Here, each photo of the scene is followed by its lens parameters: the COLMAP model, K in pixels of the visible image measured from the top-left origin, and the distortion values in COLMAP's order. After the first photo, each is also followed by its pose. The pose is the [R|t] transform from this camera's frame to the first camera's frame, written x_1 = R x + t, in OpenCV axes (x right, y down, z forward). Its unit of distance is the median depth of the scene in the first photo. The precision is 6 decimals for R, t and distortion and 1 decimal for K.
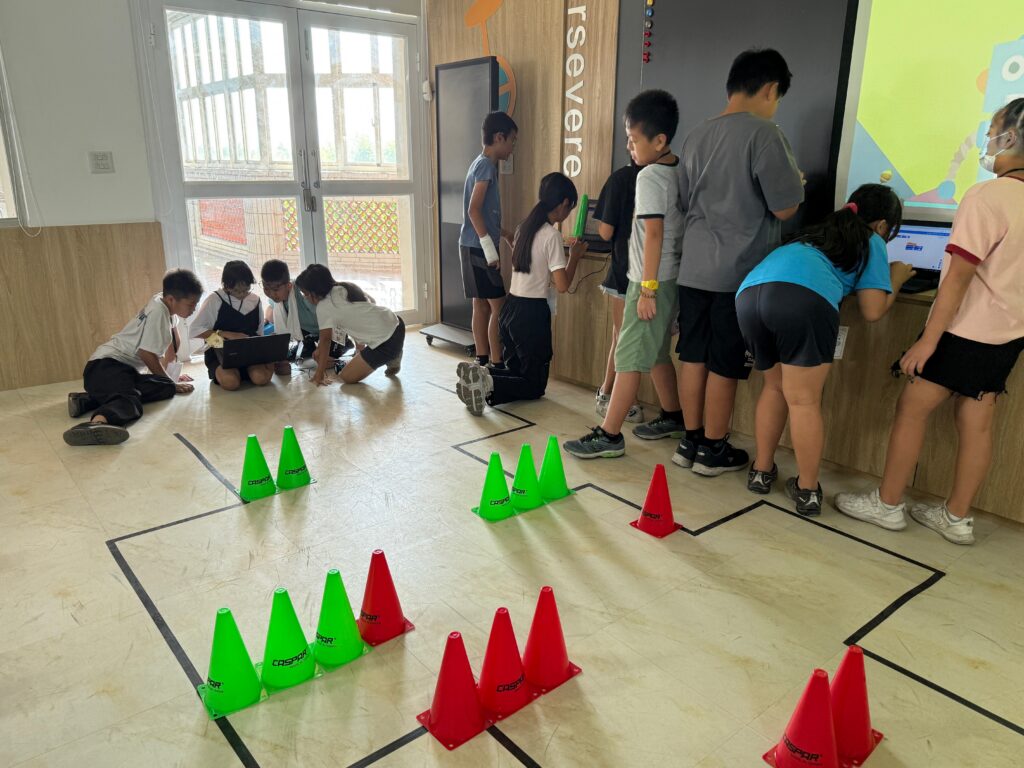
lens RADIAL K [[751.1, 0, 512.0], [0, 751.1, 384.0], [0, 0, 1]] dist [0.121213, -0.195523]
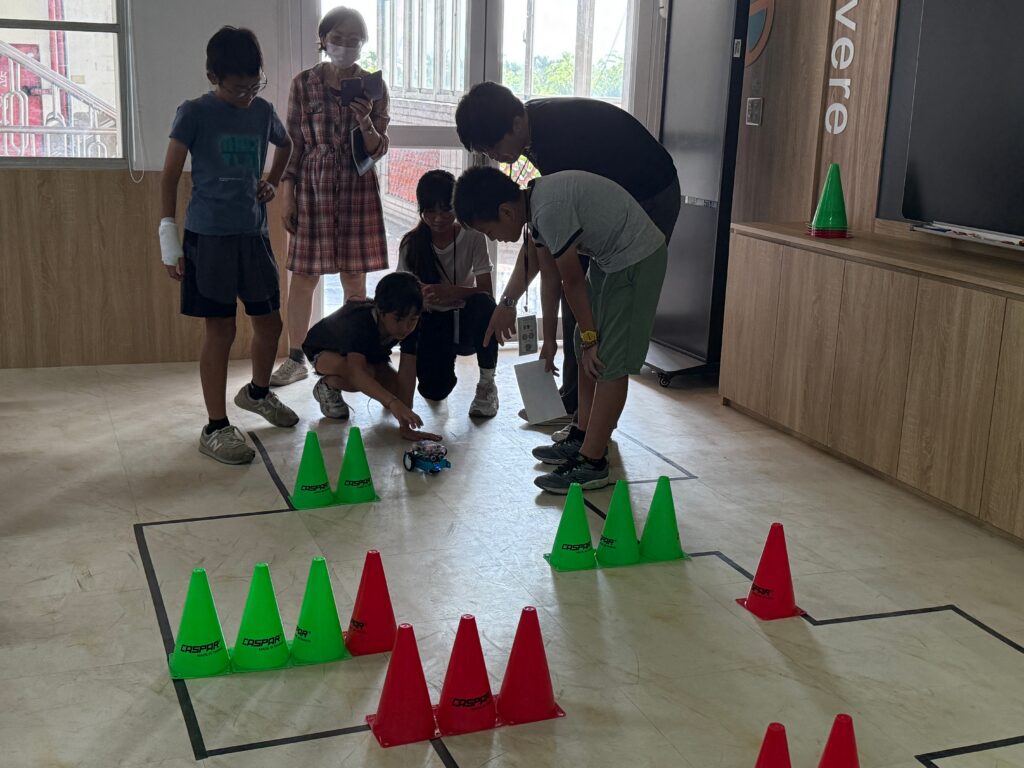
lens RADIAL K [[1307.0, 0, 512.0], [0, 1307.0, 384.0], [0, 0, 1]] dist [0.359040, -1.147620]
pose [[0.945721, 0.098279, -0.309763, 0.326328], [-0.117488, 0.992102, -0.043932, 0.055214], [0.302999, 0.077941, 0.949798, -0.334127]]
